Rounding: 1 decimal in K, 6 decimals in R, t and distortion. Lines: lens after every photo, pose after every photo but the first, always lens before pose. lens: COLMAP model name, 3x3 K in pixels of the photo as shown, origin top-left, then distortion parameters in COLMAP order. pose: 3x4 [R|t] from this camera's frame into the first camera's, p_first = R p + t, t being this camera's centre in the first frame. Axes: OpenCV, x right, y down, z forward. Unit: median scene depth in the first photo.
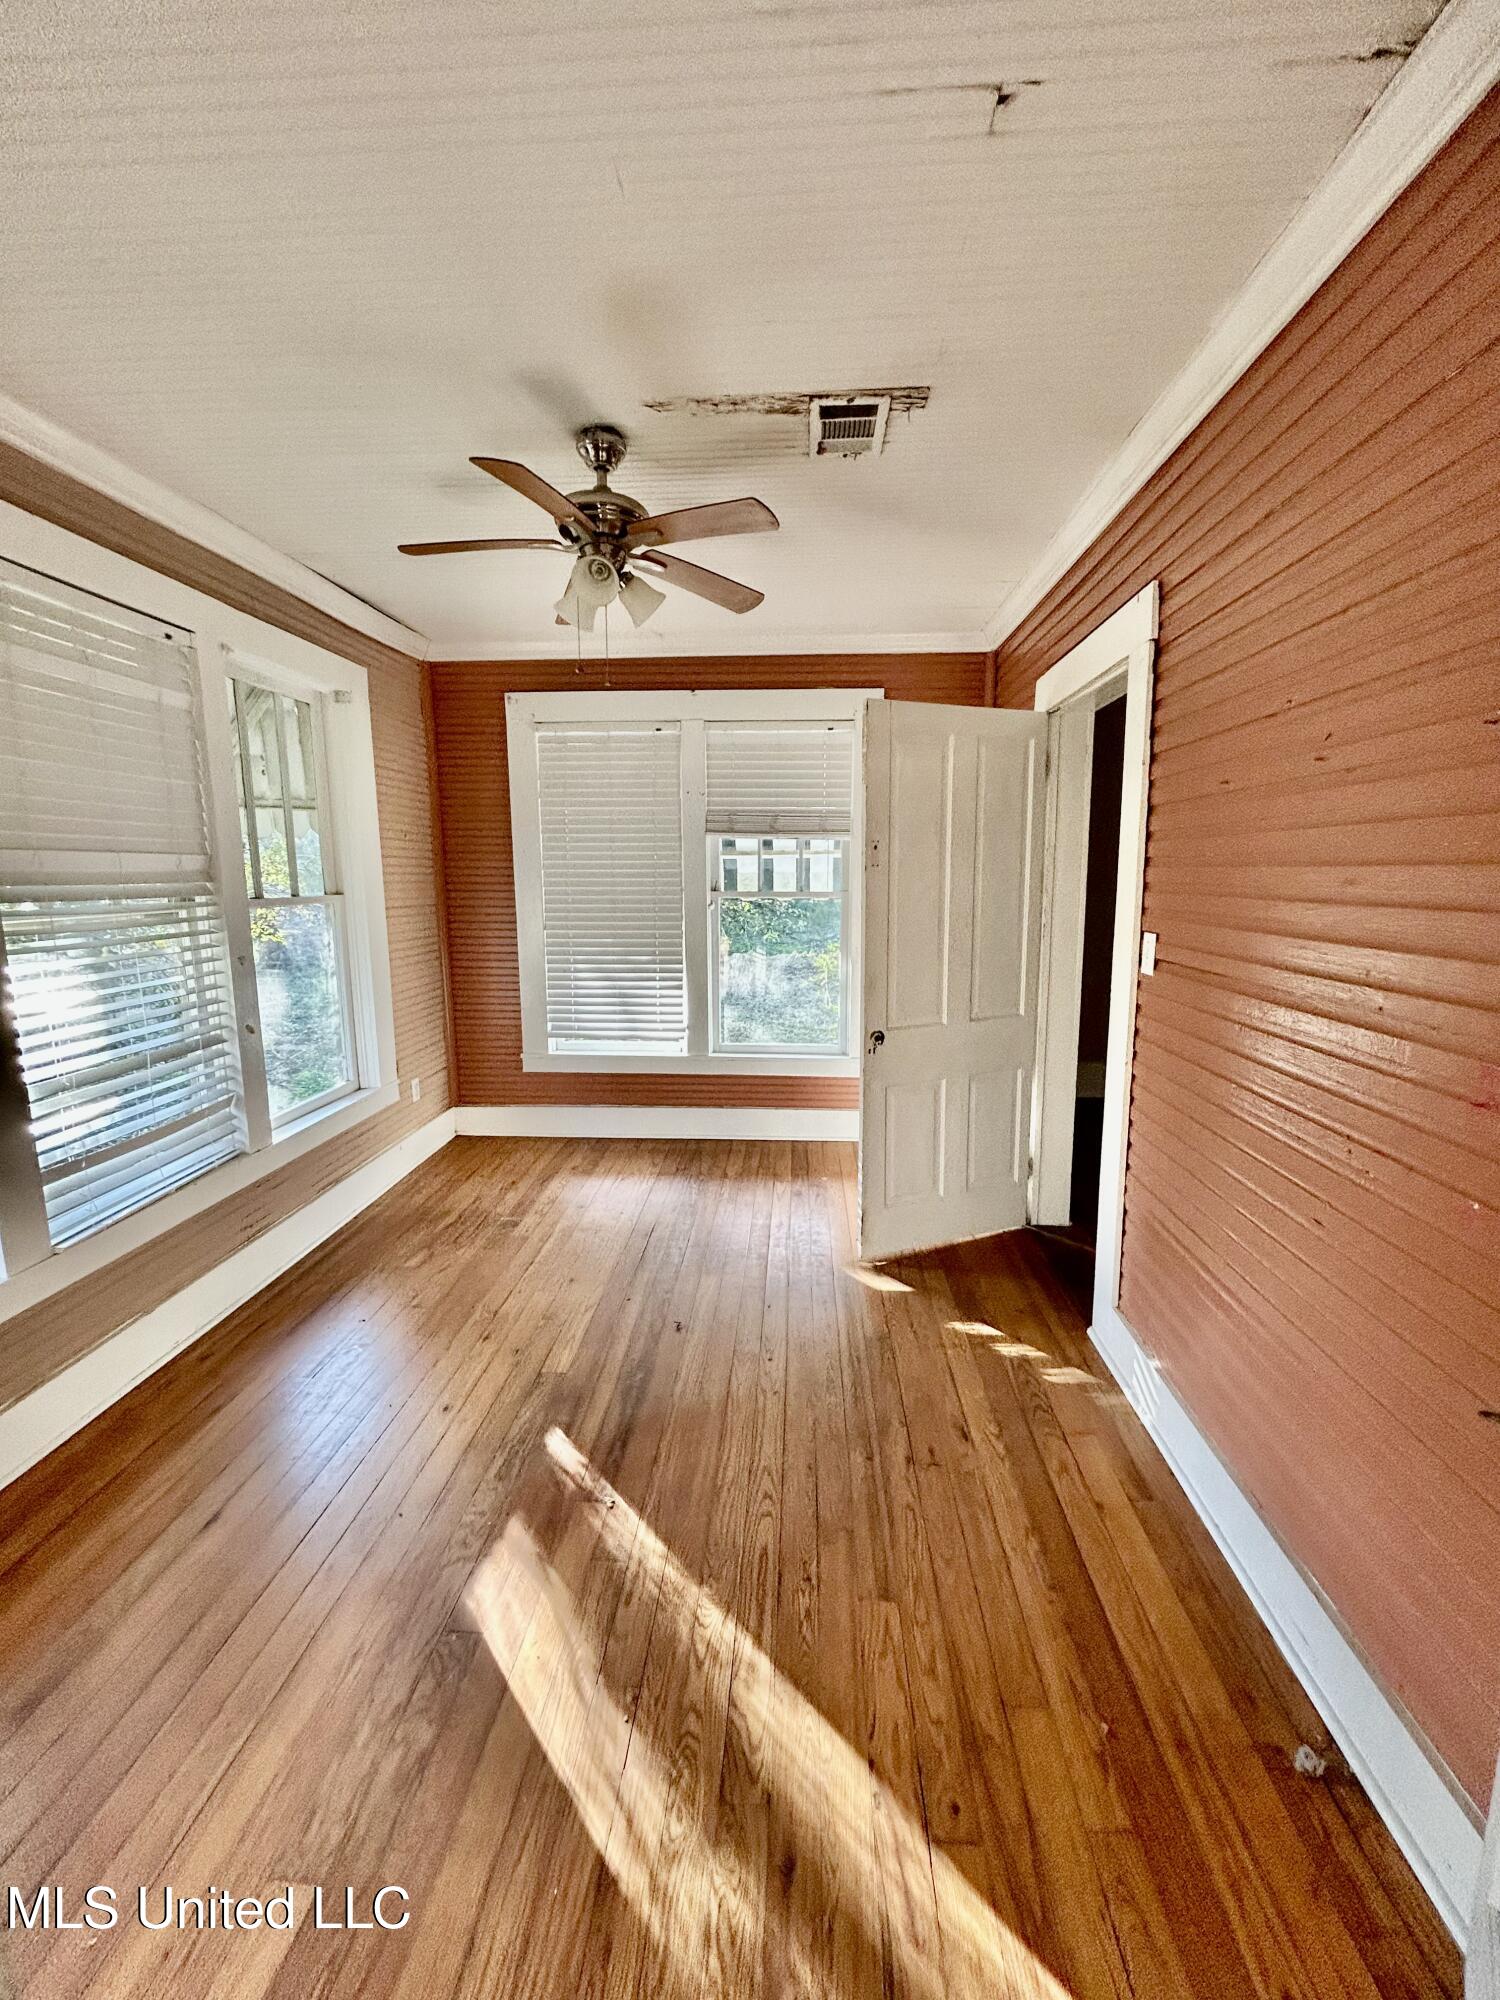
lens RADIAL K [[802.7, 0, 750.0], [0, 802.7, 1000.0], [0, 0, 1]] dist [0.005676, 0.000179]
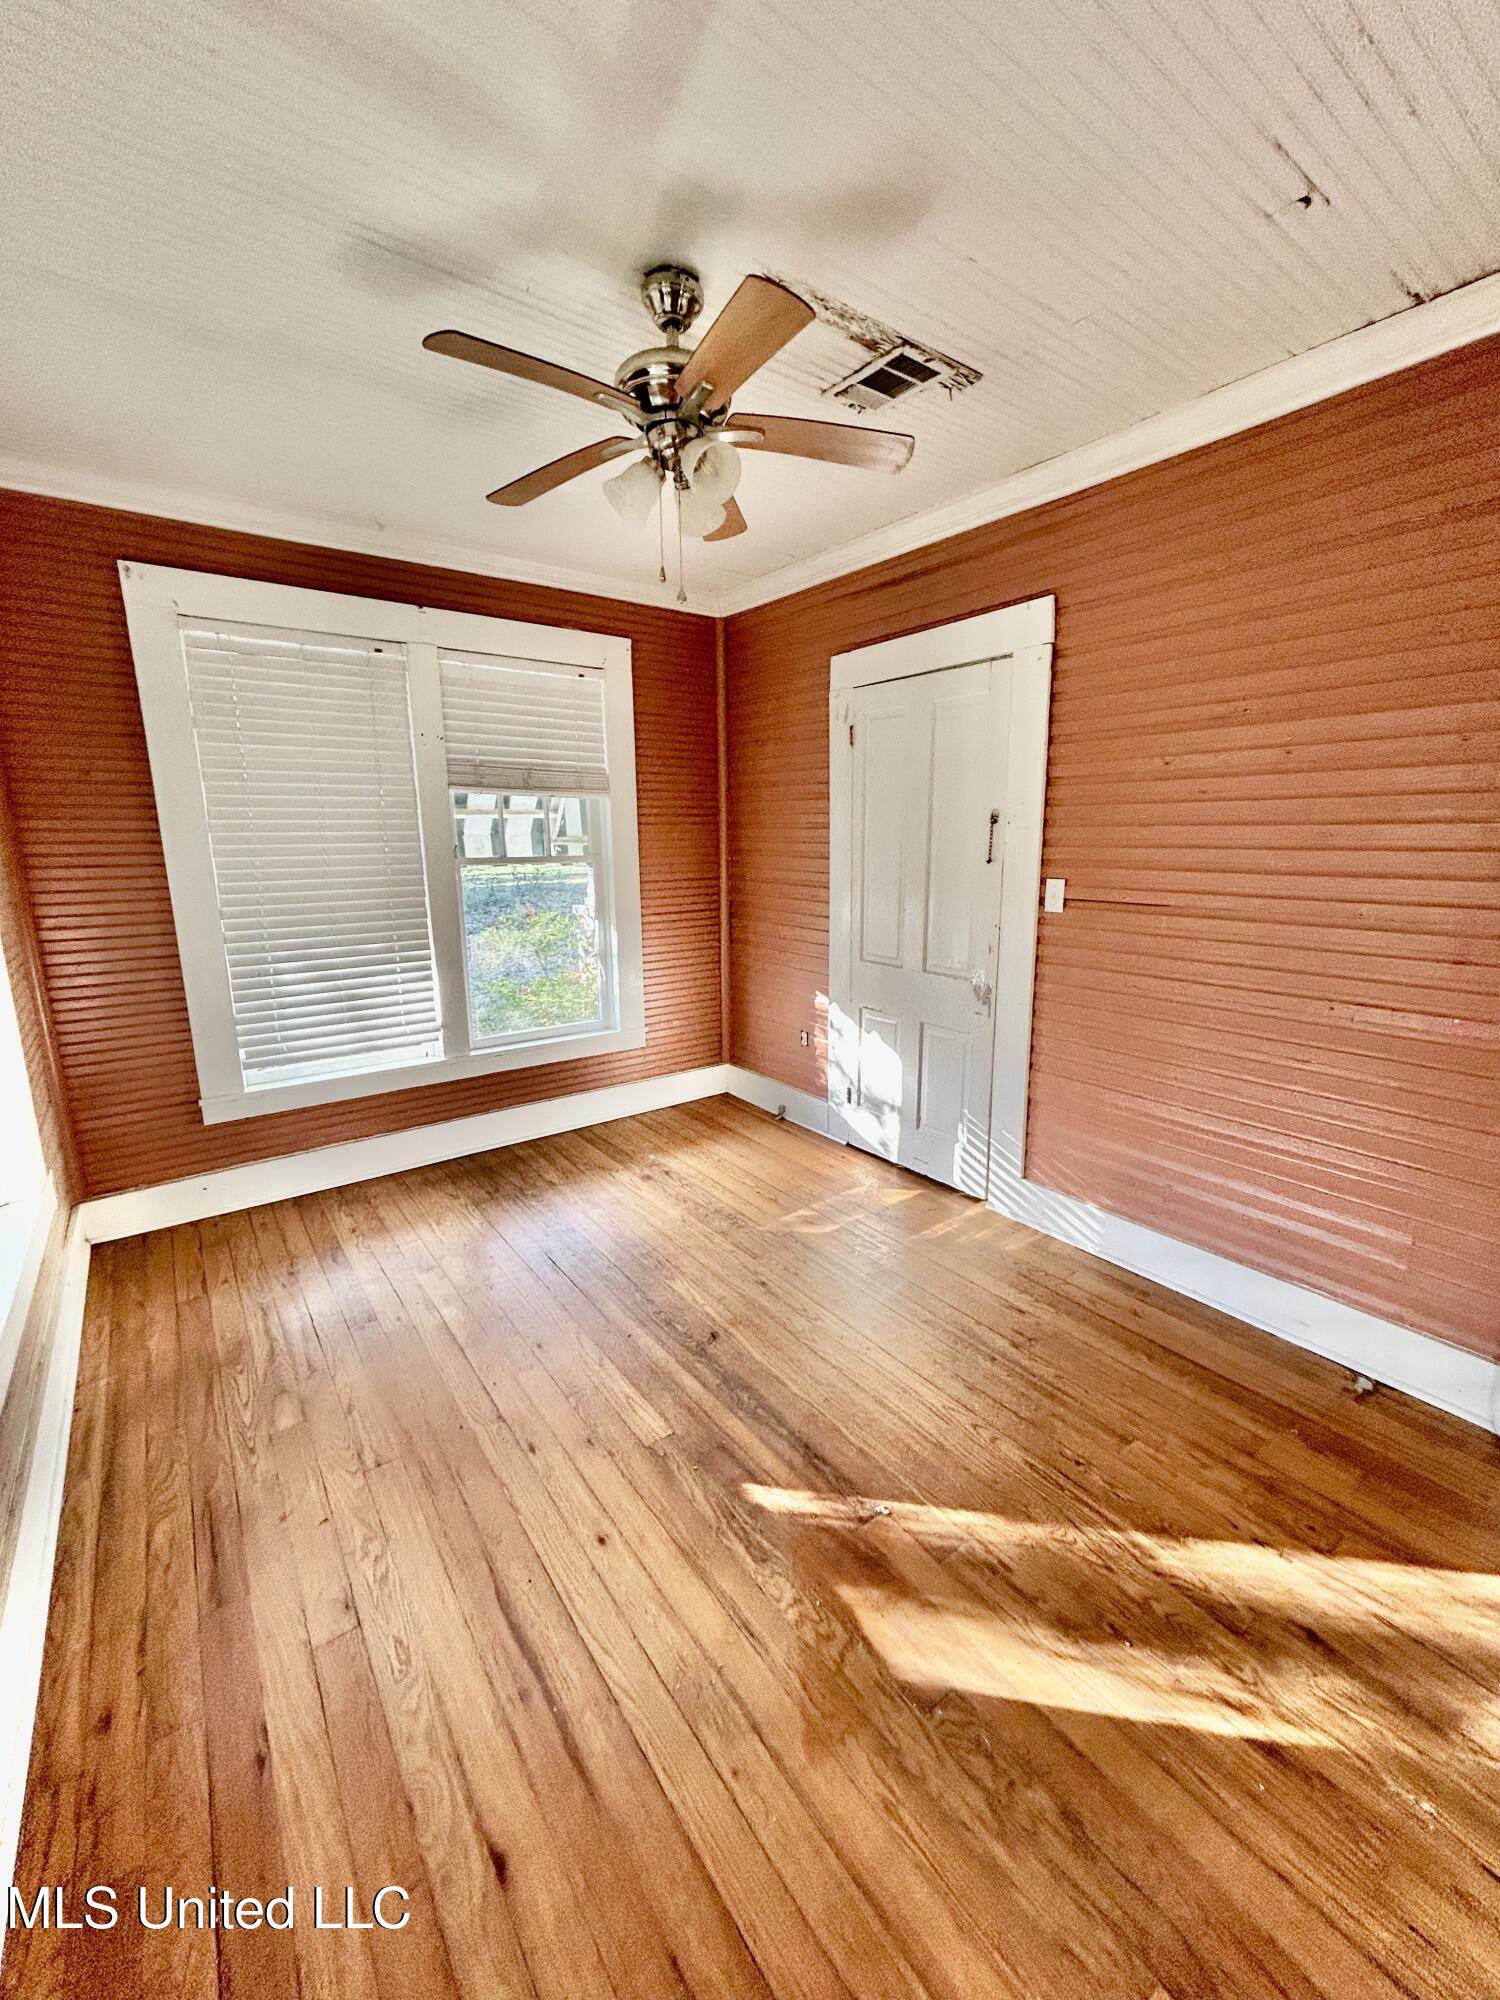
lens RADIAL K [[805.1, 0, 750.5], [0, 805.1, 998.7], [0, 0, 1]] dist [0.001425, -0.000579]
pose [[0.765187, -0.134412, 0.629621, -0.382901], [0.107821, 0.990906, 0.080502, -0.027532], [-0.634716, 0.006287, 0.772720, 0.177586]]
